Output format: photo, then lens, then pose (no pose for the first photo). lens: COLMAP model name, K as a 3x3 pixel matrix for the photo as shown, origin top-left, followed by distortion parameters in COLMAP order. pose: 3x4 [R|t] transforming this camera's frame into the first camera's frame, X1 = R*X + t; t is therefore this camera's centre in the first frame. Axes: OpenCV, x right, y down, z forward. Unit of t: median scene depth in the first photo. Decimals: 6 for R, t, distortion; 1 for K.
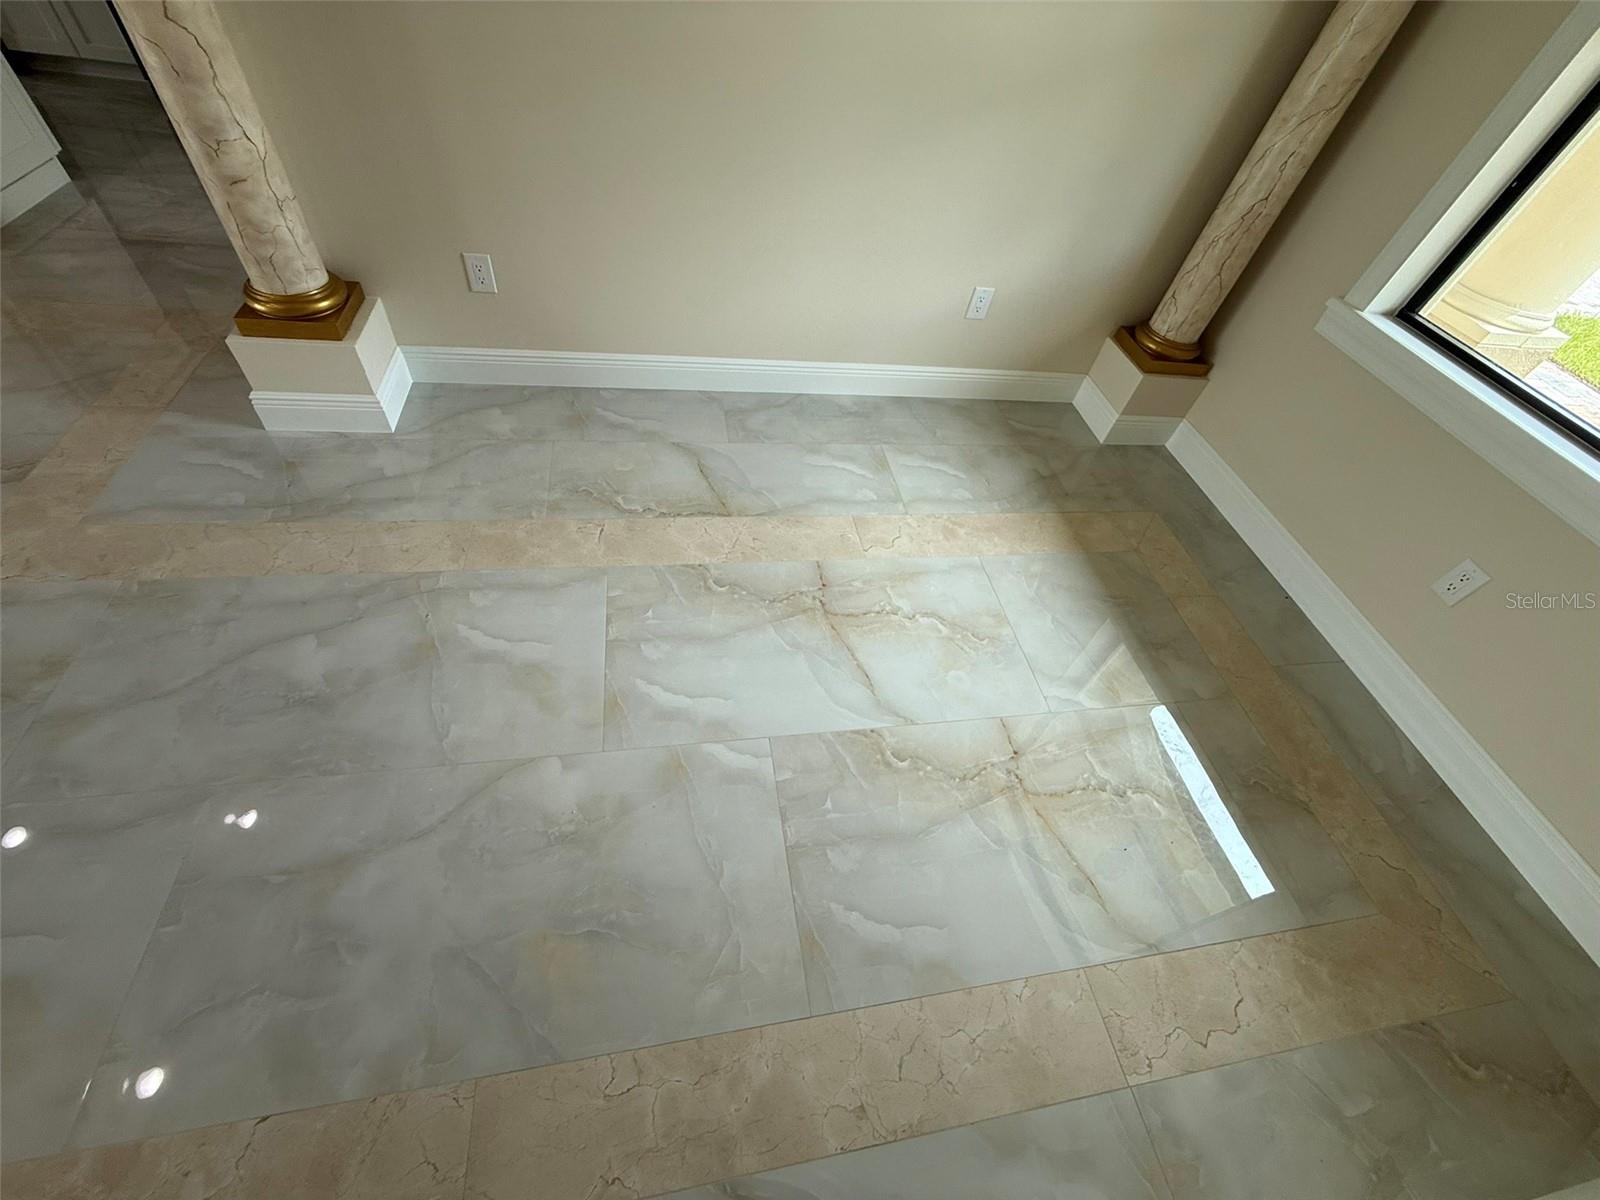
lens RADIAL K [[646.7, 0, 799.6], [0, 646.7, 591.5], [0, 0, 1]] dist [-0.000021, 0.000415]
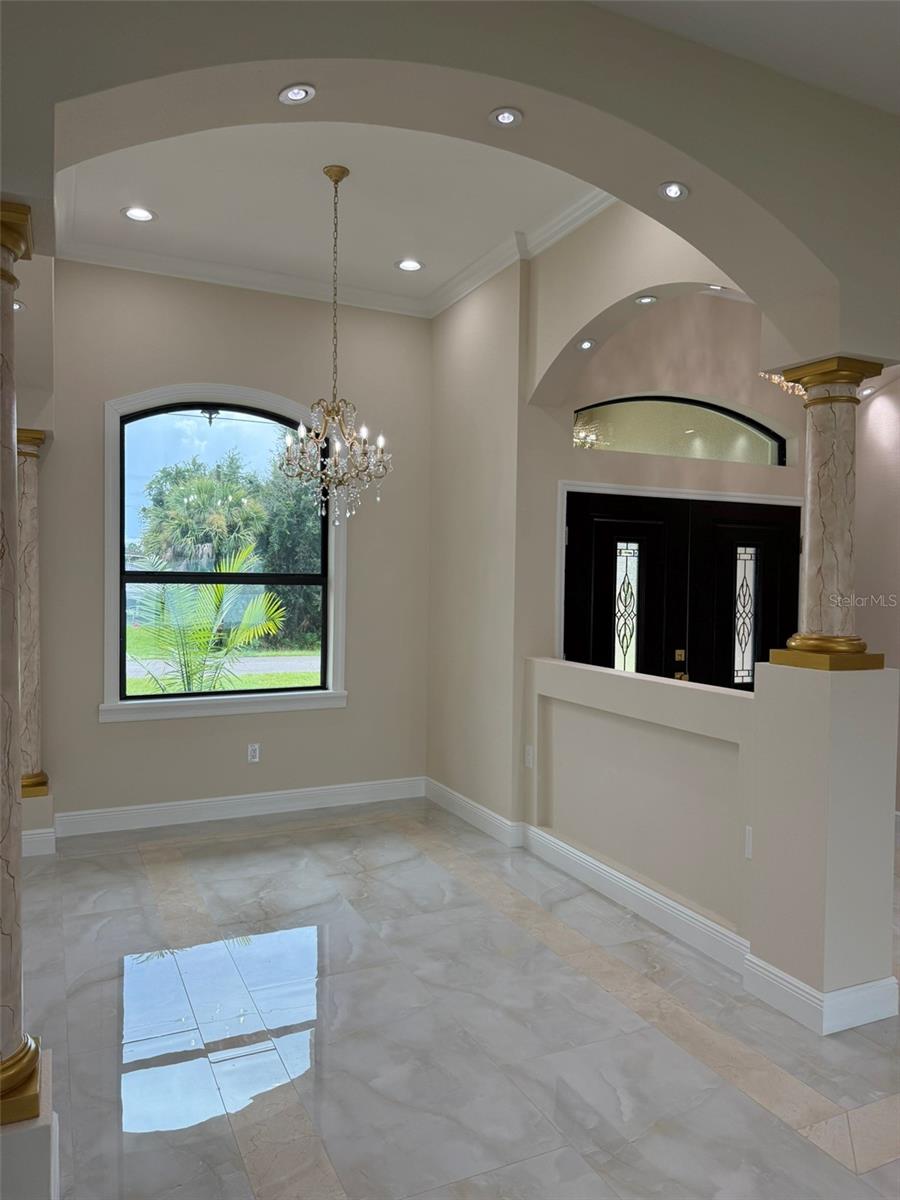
lens RADIAL K [[856.7, 0, 459.0], [0, 856.7, 598.0], [0, 0, 1]] dist [0.126938, -0.141089]
pose [[-0.273938, -0.164090, 0.947646, -1.742799], [0.695364, 0.646904, 0.313025, -0.717862], [-0.664400, 0.744708, -0.063109, 0.269745]]
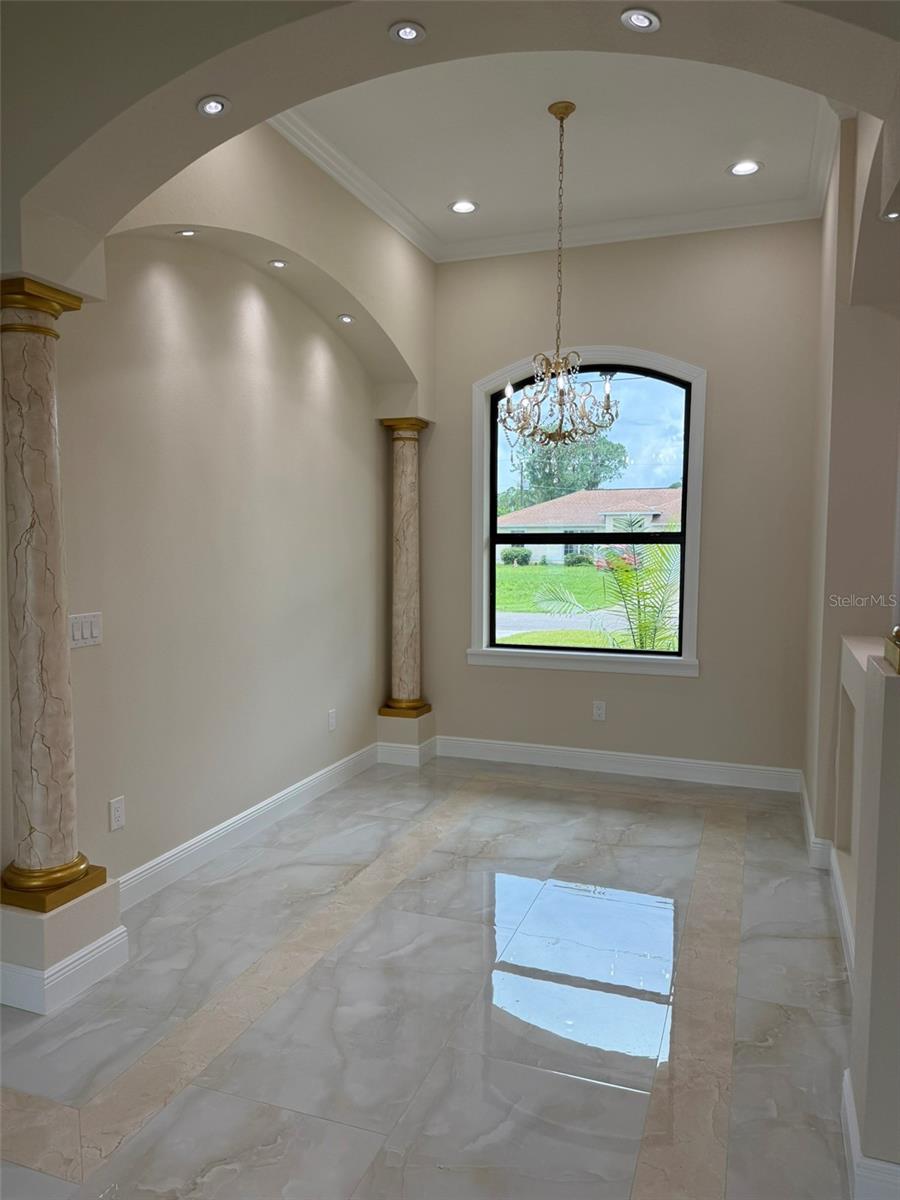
lens RADIAL K [[856.7, 0, 459.0], [0, 856.7, 598.0], [0, 0, 1]] dist [0.126938, -0.141089]
pose [[0.481193, -0.201160, 0.853222, -1.560894], [0.706270, 0.665509, -0.241412, 0.092444], [-0.519265, 0.718771, 0.462311, -0.395861]]
